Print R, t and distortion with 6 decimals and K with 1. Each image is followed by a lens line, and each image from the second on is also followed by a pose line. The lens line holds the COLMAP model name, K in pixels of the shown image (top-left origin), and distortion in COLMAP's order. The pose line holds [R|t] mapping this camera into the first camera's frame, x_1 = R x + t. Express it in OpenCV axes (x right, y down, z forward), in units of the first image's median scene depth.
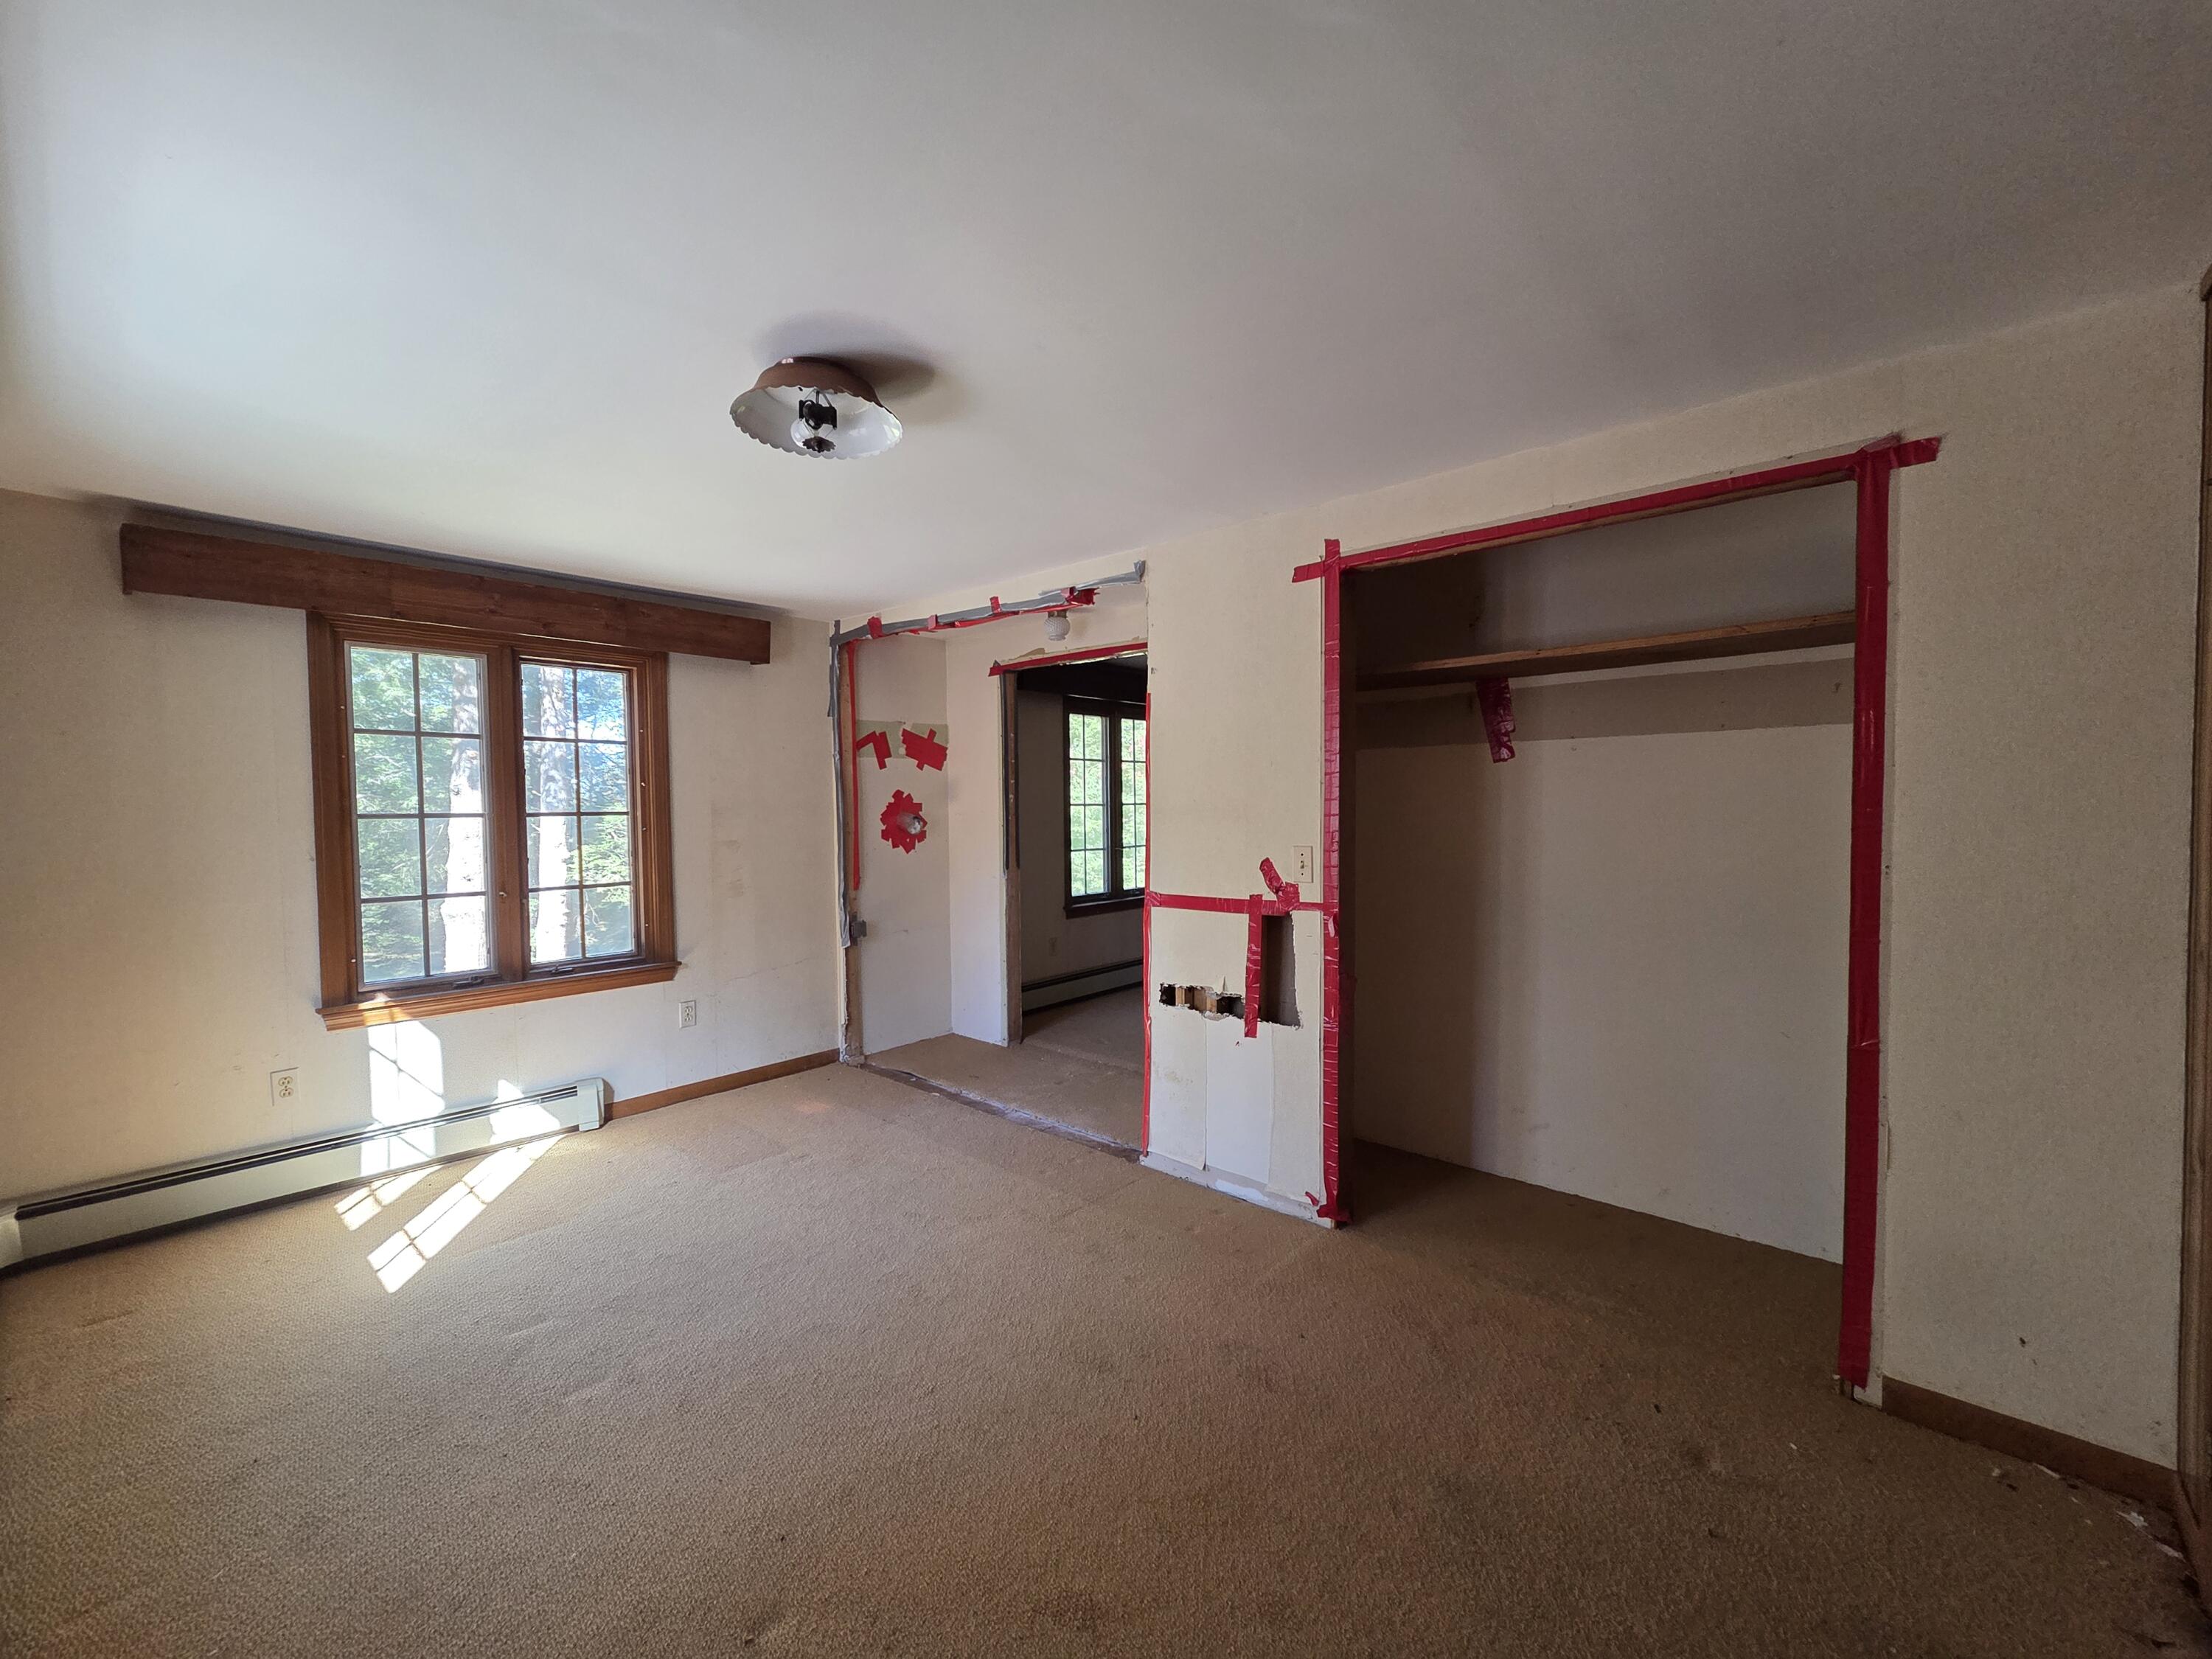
lens RADIAL K [[894.5, 0, 1098.4], [0, 894.5, 833.6], [0, 0, 1]] dist [0.000567, -0.000058]
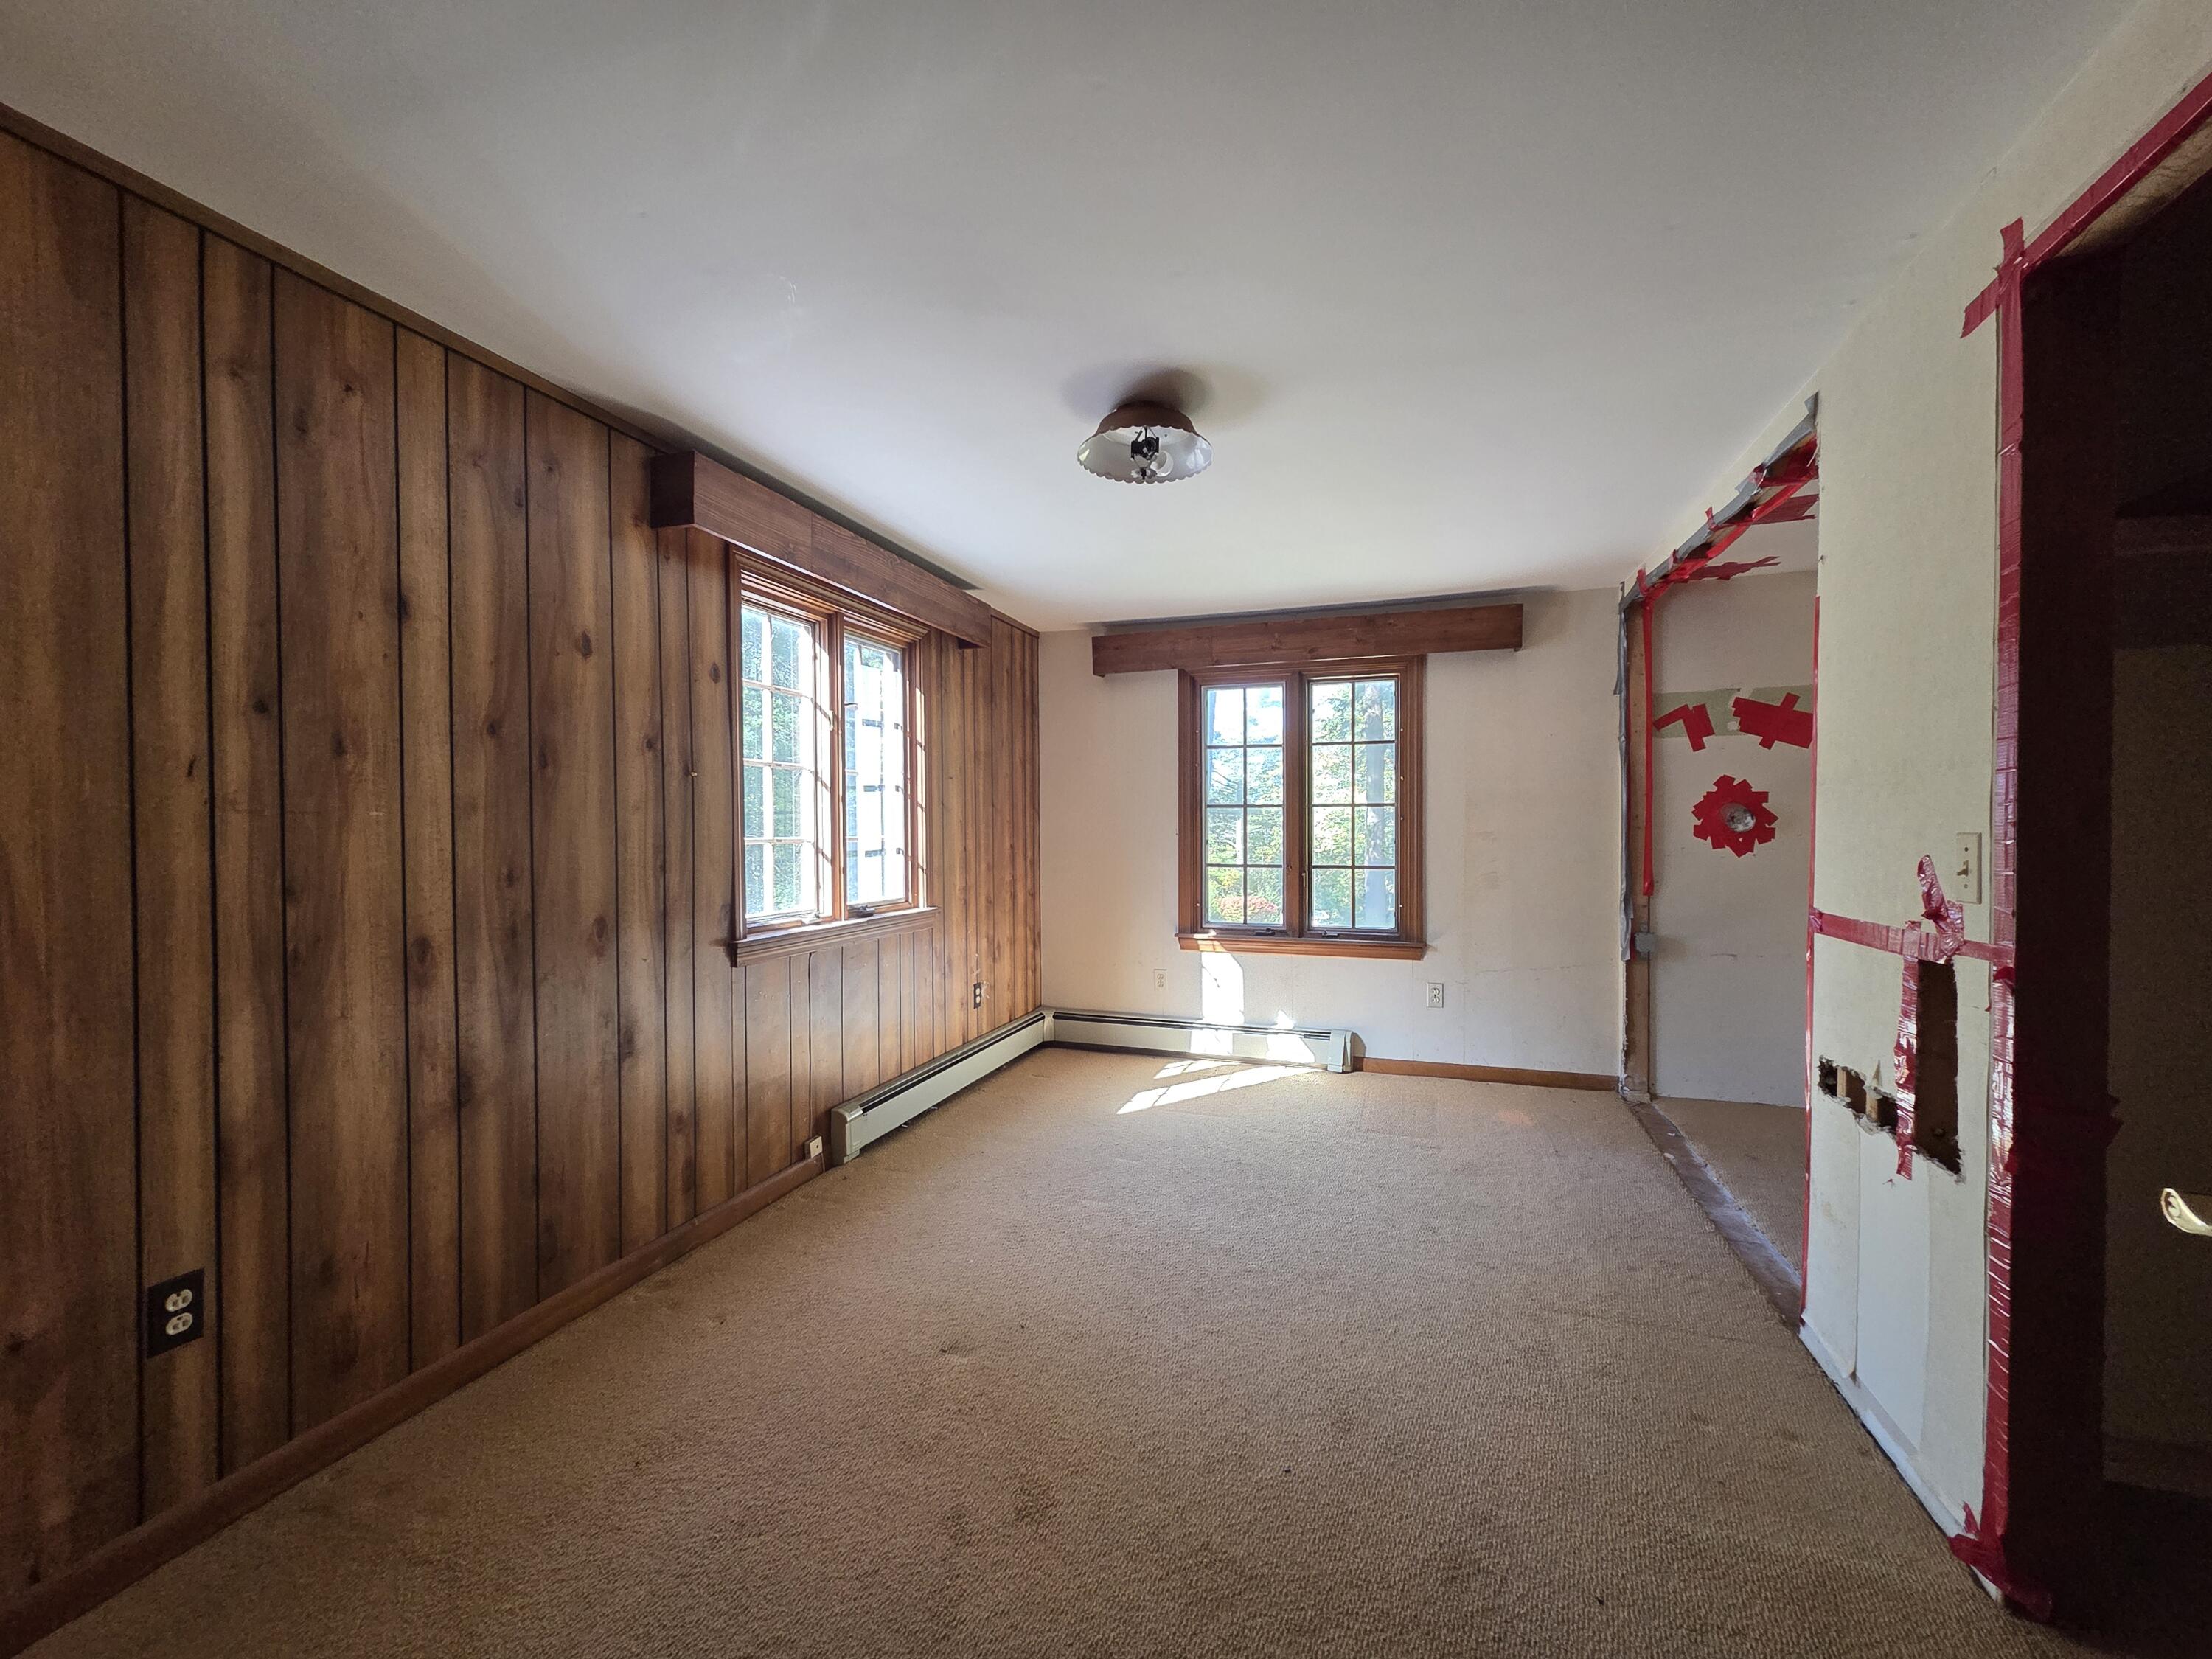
lens RADIAL K [[894.5, 0, 1098.4], [0, 894.5, 833.6], [0, 0, 1]] dist [0.000567, -0.000058]
pose [[0.380553, 0.016695, -0.924608, 0.408718], [-0.030782, 0.999512, 0.005378, 0.020827], [0.924247, 0.026415, 0.380881, 0.260822]]
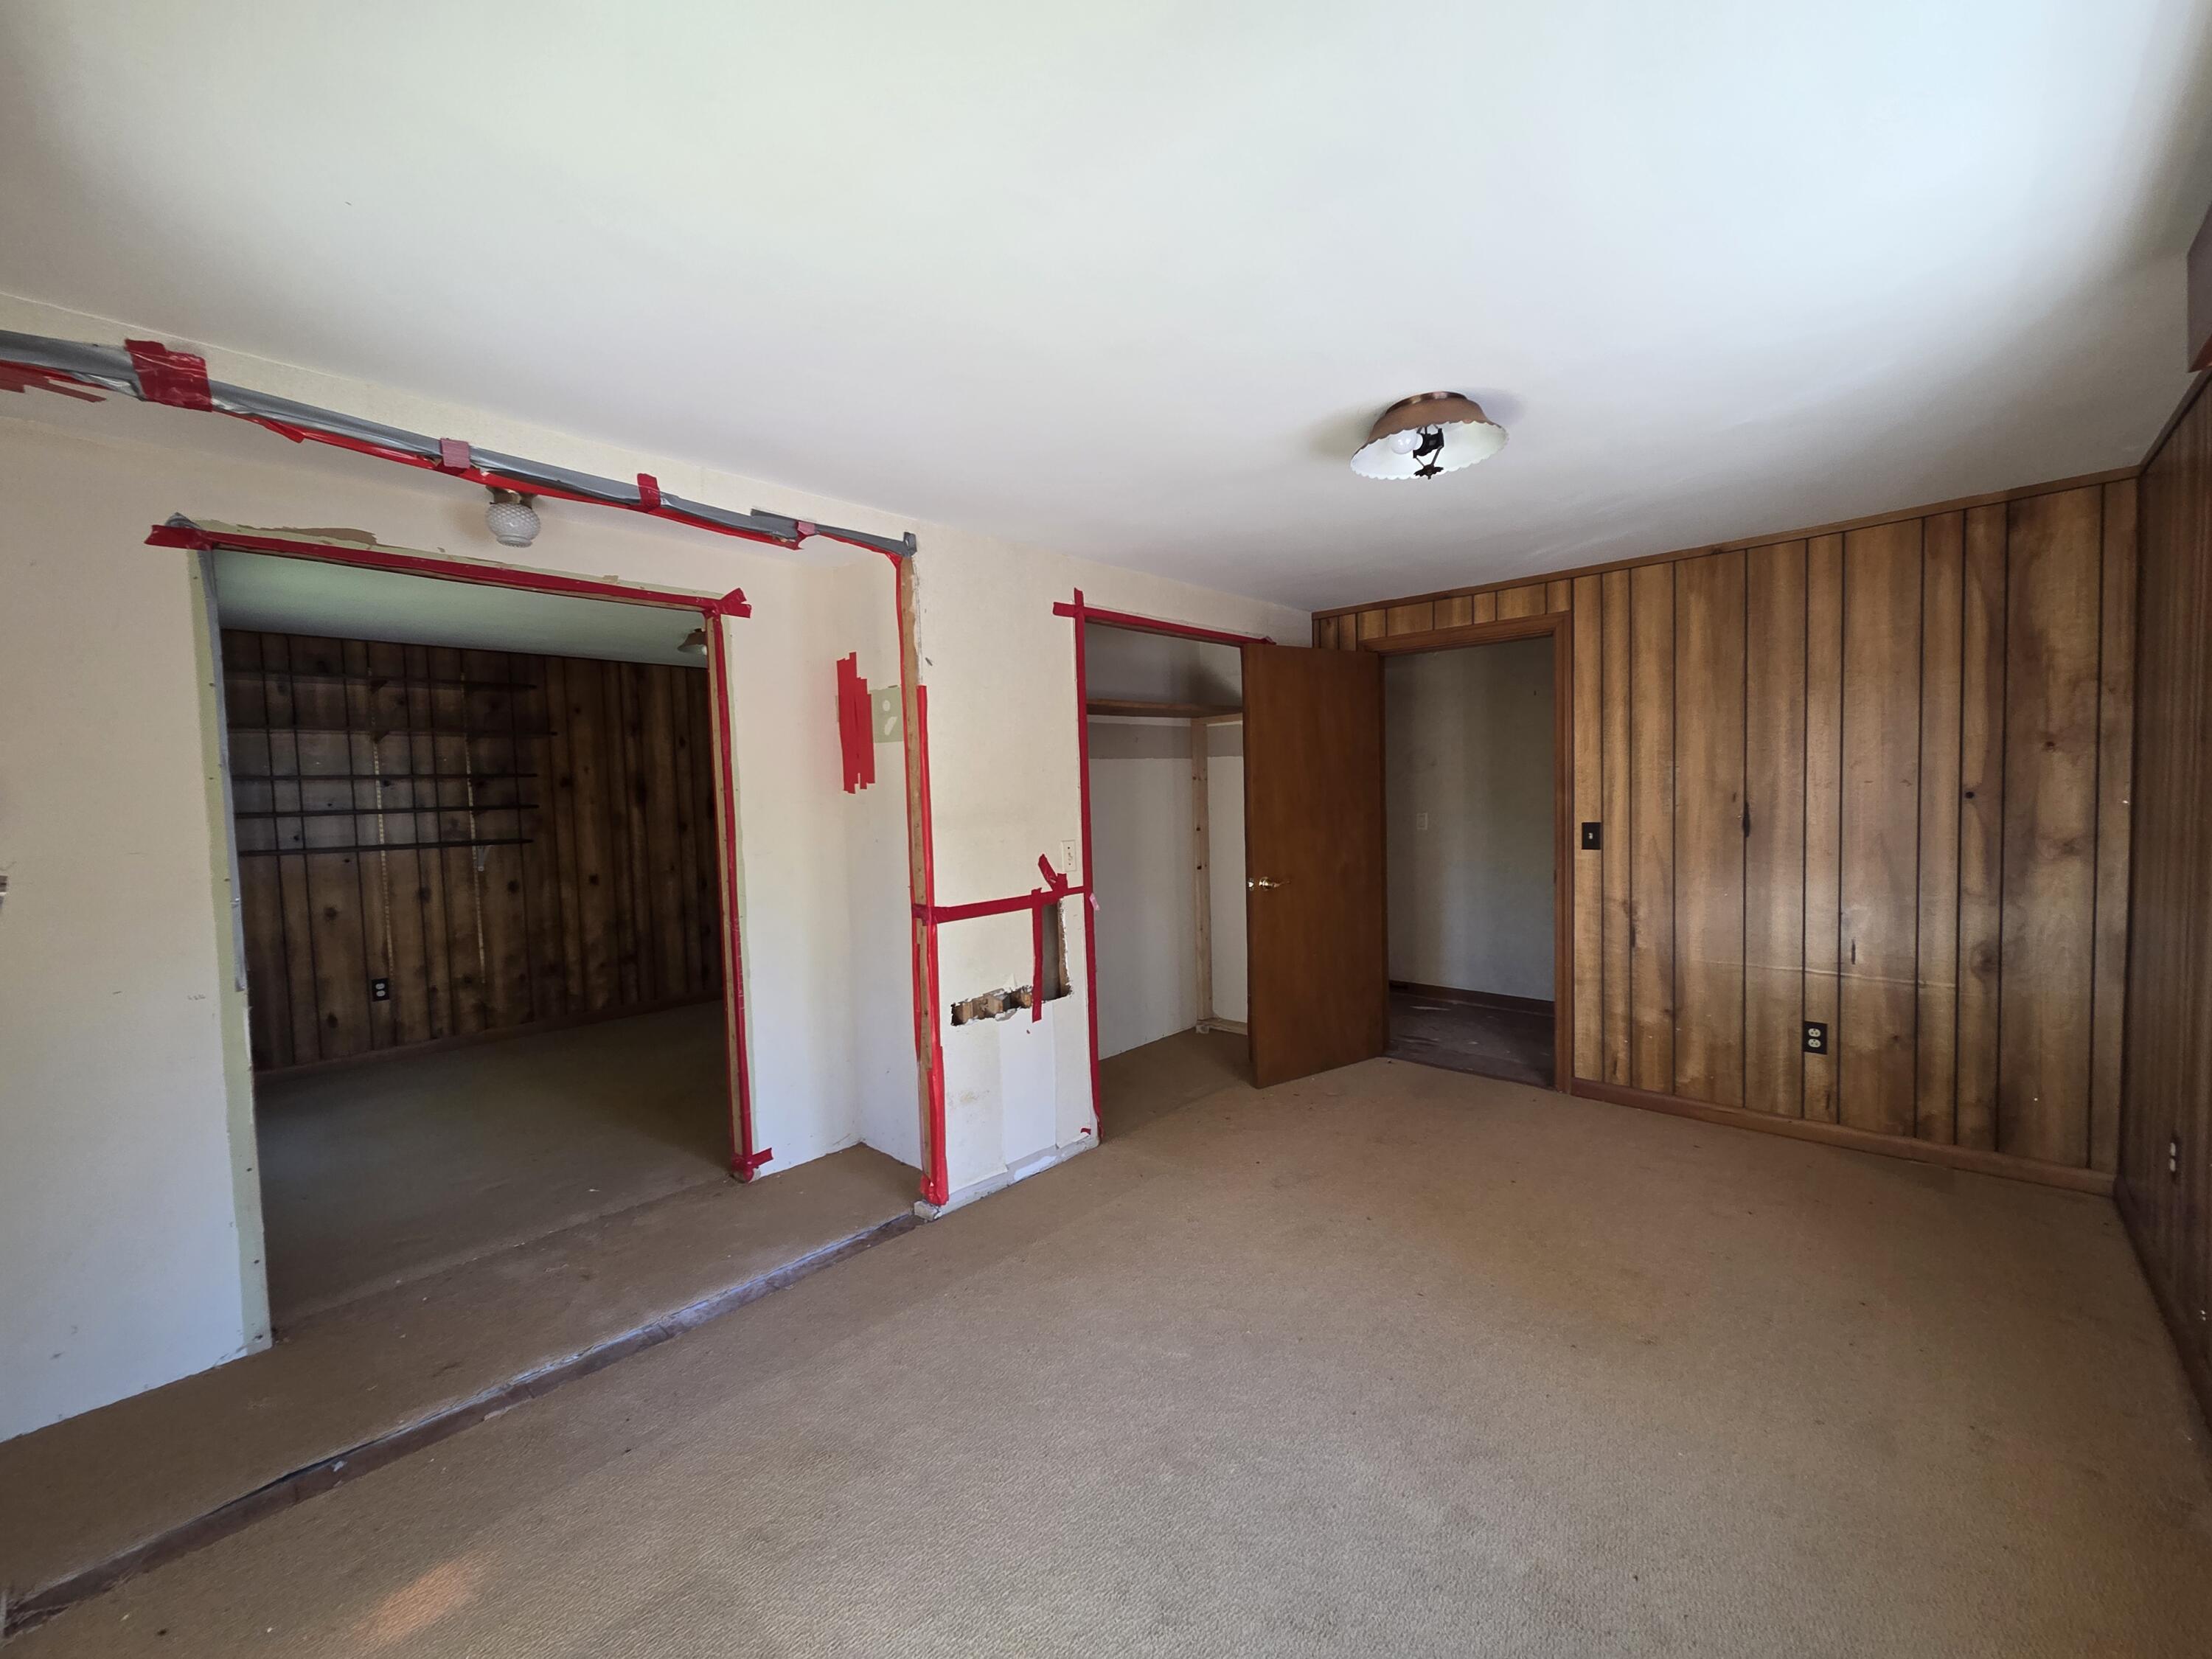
lens RADIAL K [[896.2, 0, 1095.8], [0, 896.2, 840.4], [0, 0, 1]] dist [0.003599, -0.002054]
pose [[0.029238, -0.048219, 0.998409, -0.753018], [0.064004, 0.996876, 0.046270, -0.031015], [-0.997521, 0.062550, 0.032232, 0.729593]]
